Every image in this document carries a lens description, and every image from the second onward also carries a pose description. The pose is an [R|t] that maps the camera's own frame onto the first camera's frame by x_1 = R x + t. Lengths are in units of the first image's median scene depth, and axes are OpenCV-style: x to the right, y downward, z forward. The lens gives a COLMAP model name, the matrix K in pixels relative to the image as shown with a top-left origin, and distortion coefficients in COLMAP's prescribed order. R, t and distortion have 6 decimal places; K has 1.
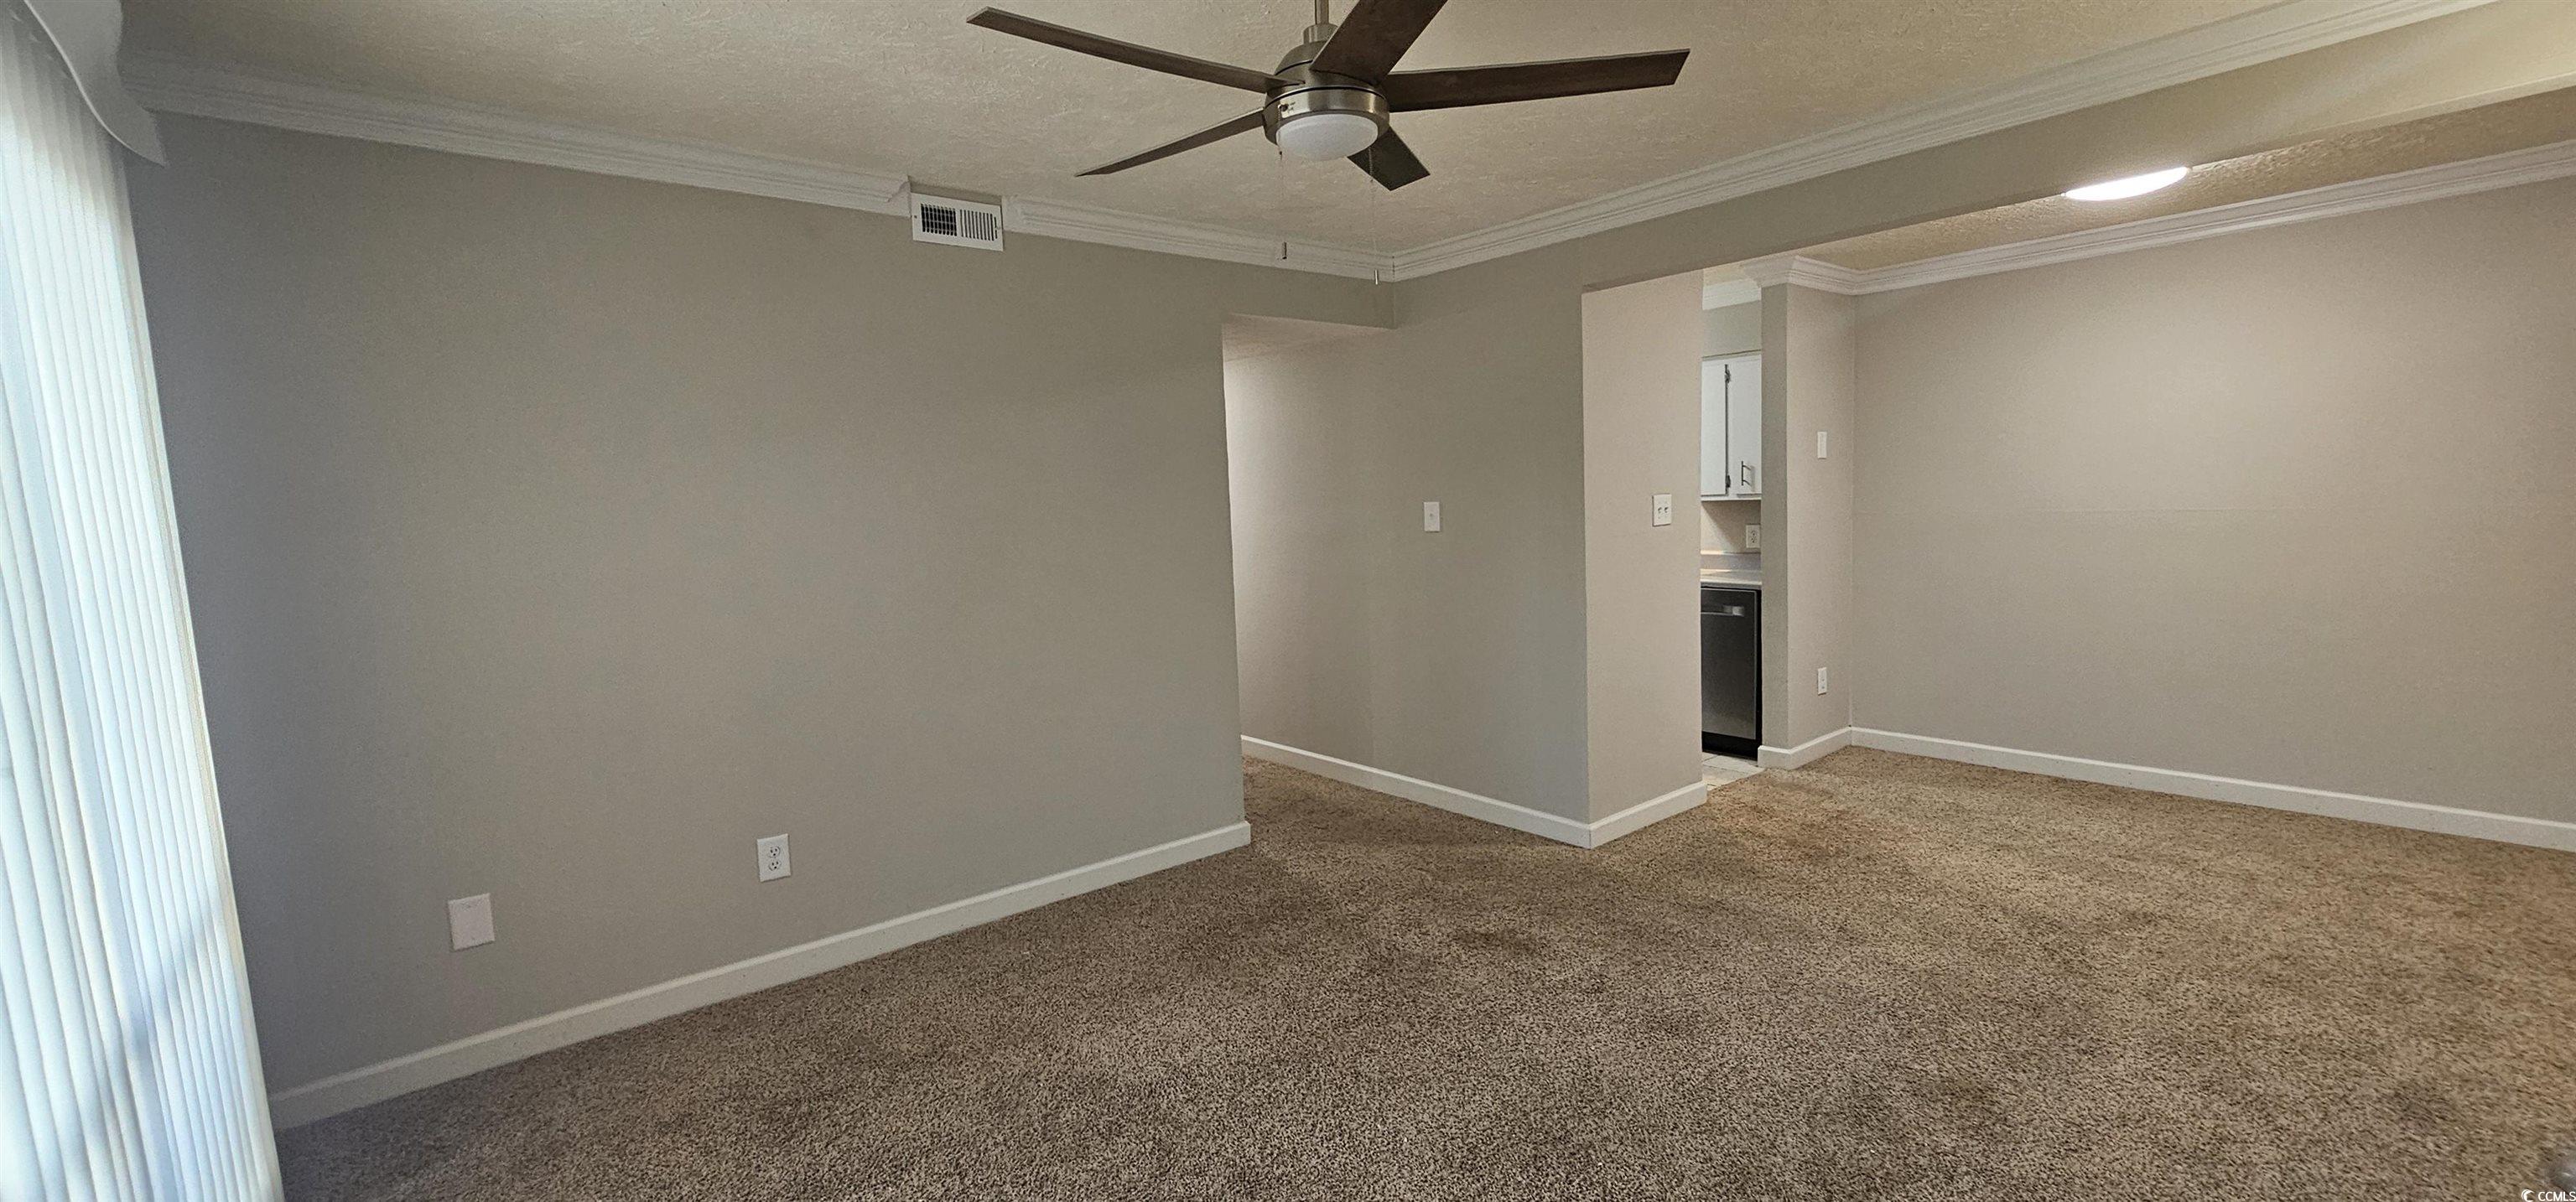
lens RADIAL K [[1043.7, 0, 1287.5], [0, 1043.7, 596.8], [0, 0, 1]] dist [-0.000080, -0.000052]
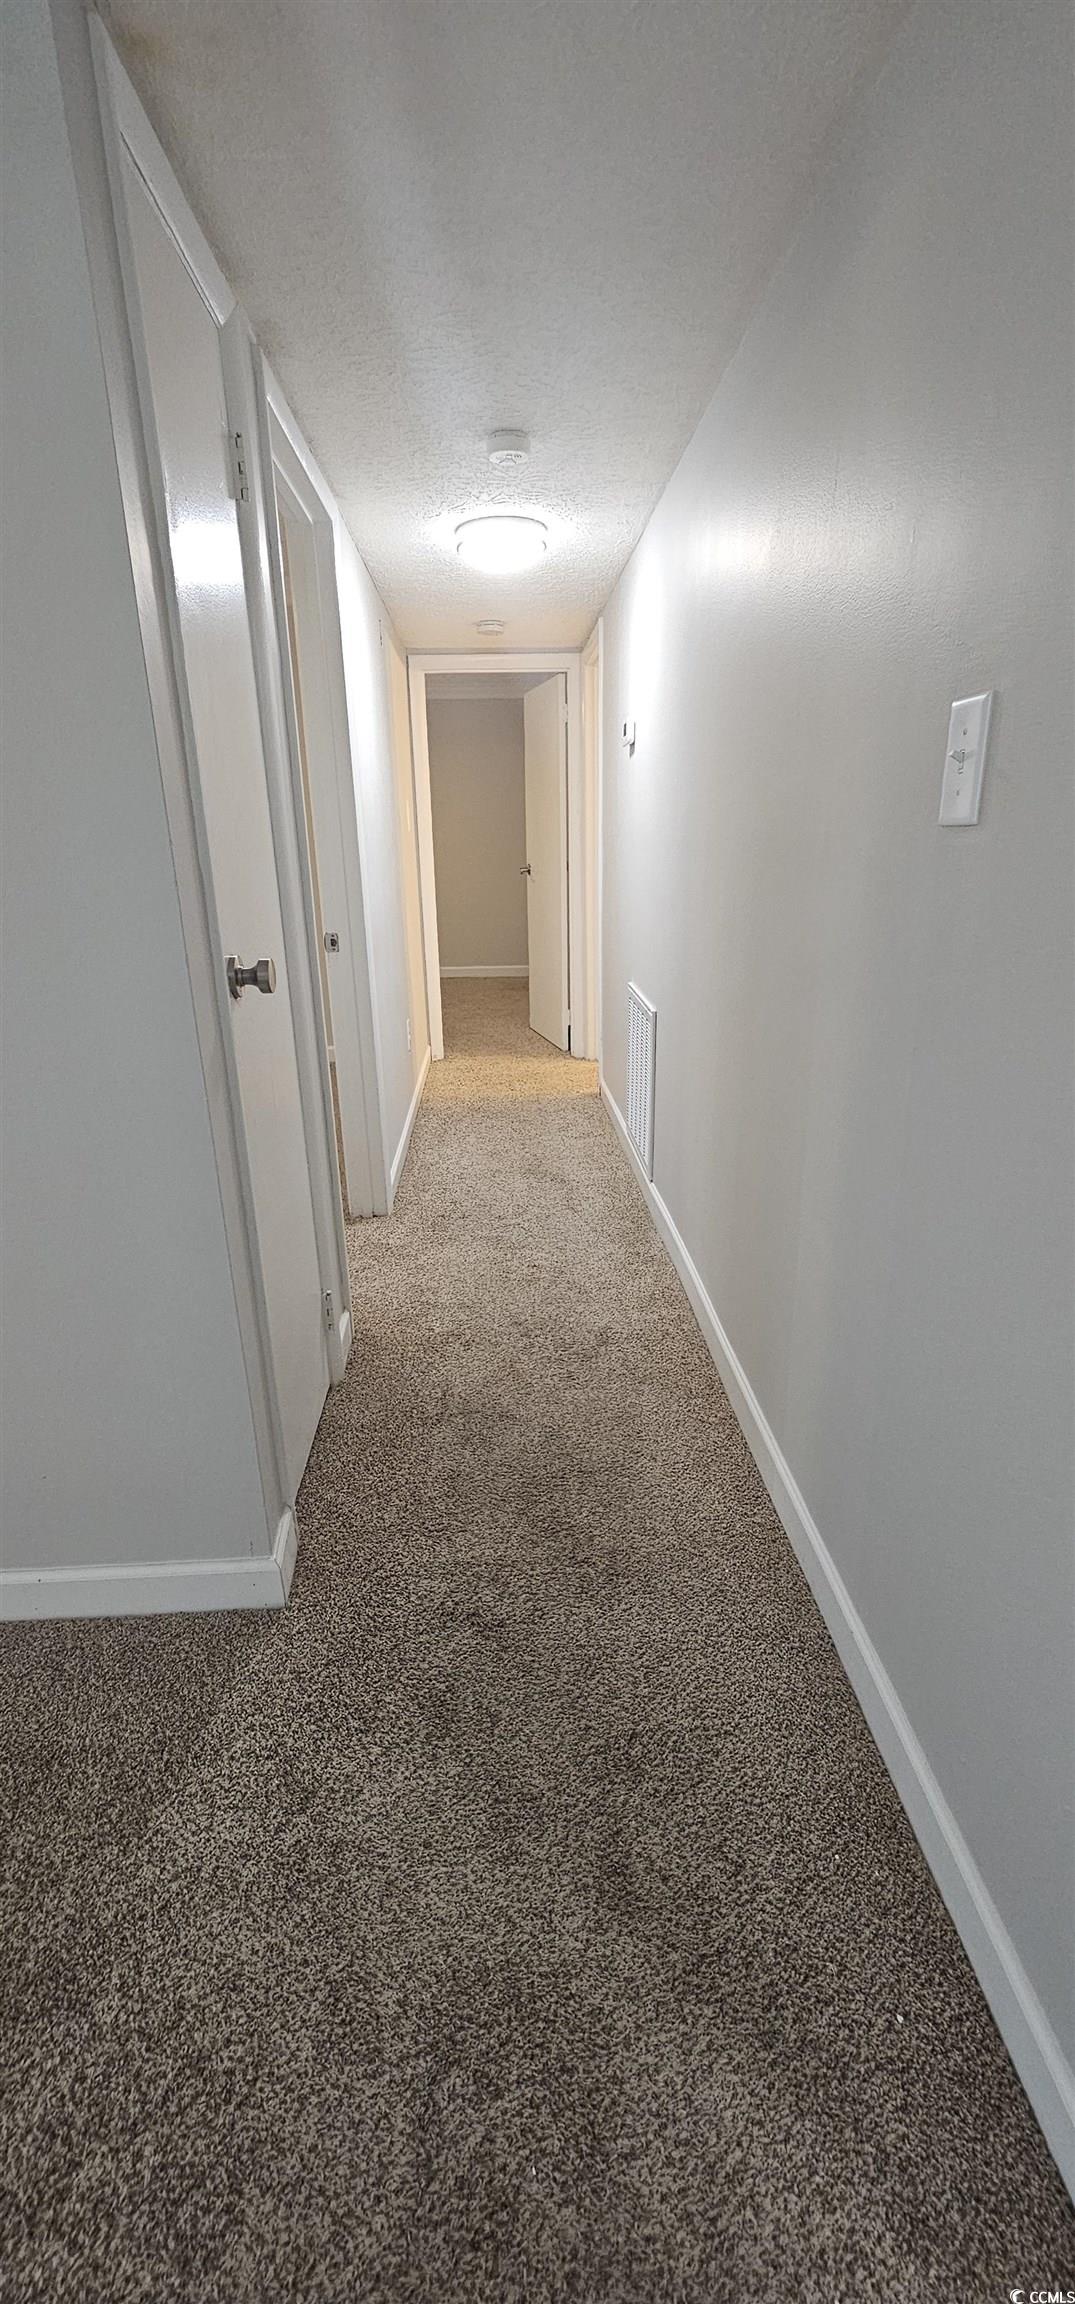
lens RADIAL K [[933.7, 0, 511.6], [0, 933.7, 1150.0], [0, 0, 1]] dist [-0.000080, -0.000052]
pose [[0.794969, 0.212570, -0.568188, 0.268766], [-0.064446, 0.960892, 0.269320, -0.054919], [0.603217, -0.177483, 0.777579, 1.029673]]
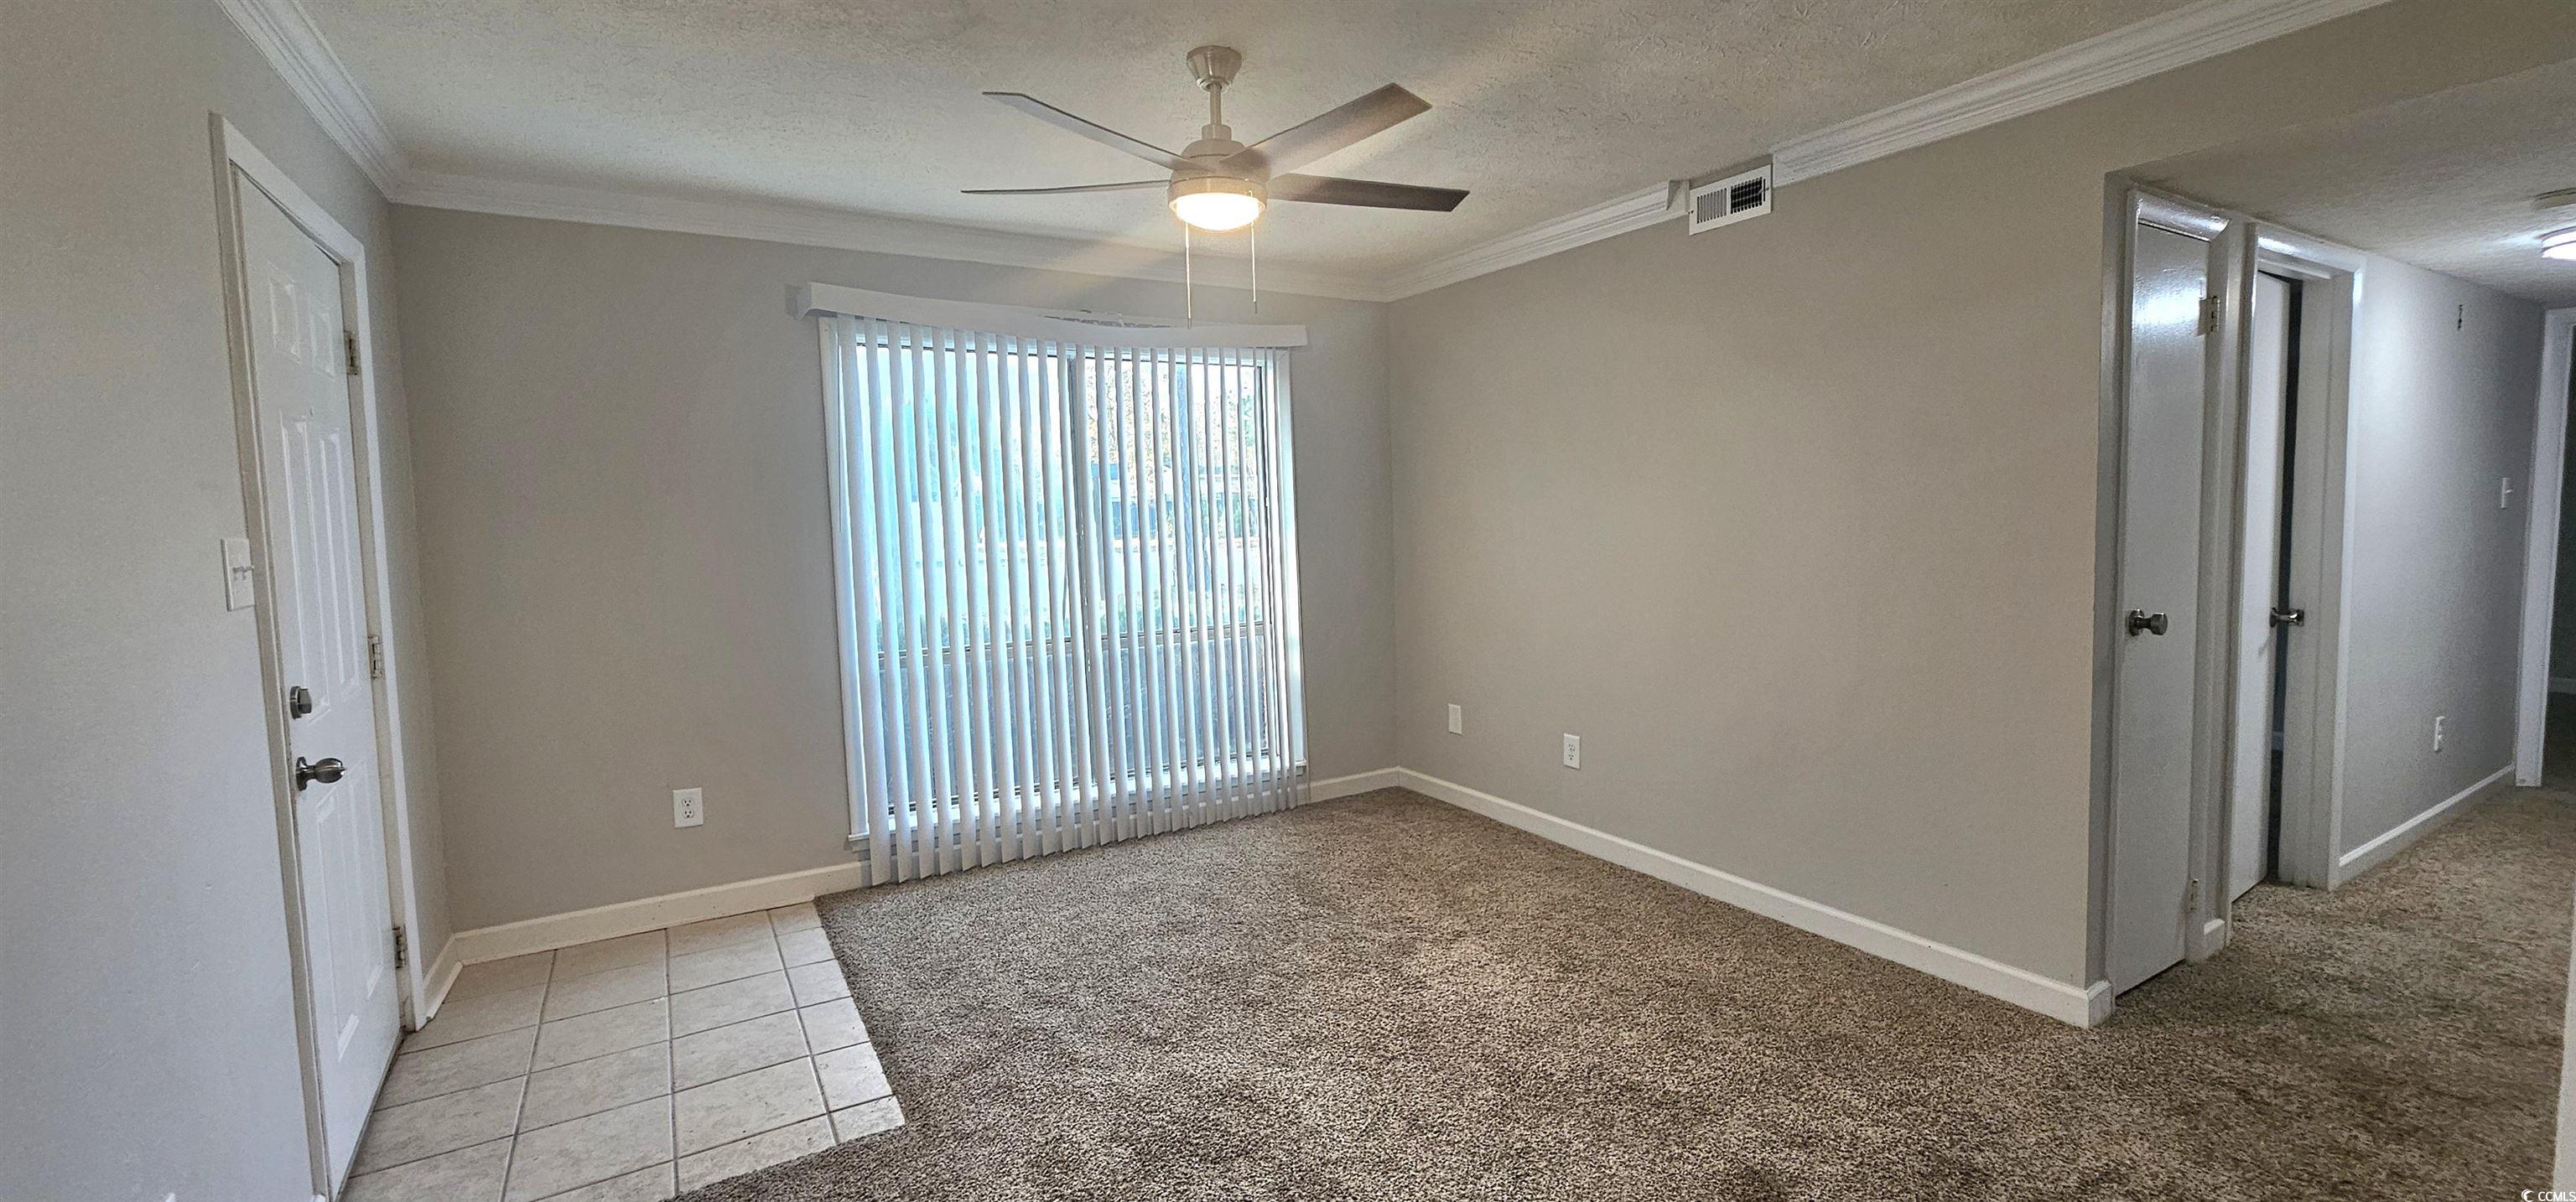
lens RADIAL K [[1043.7, 0, 1287.5], [0, 1043.7, 596.8], [0, 0, 1]] dist [-0.000080, -0.000052]
pose [[-0.135835, 0.127558, -0.982486, 0.786619], [-0.062514, 0.988597, 0.136995, -0.096471], [0.988757, 0.080028, -0.126312, 0.755116]]
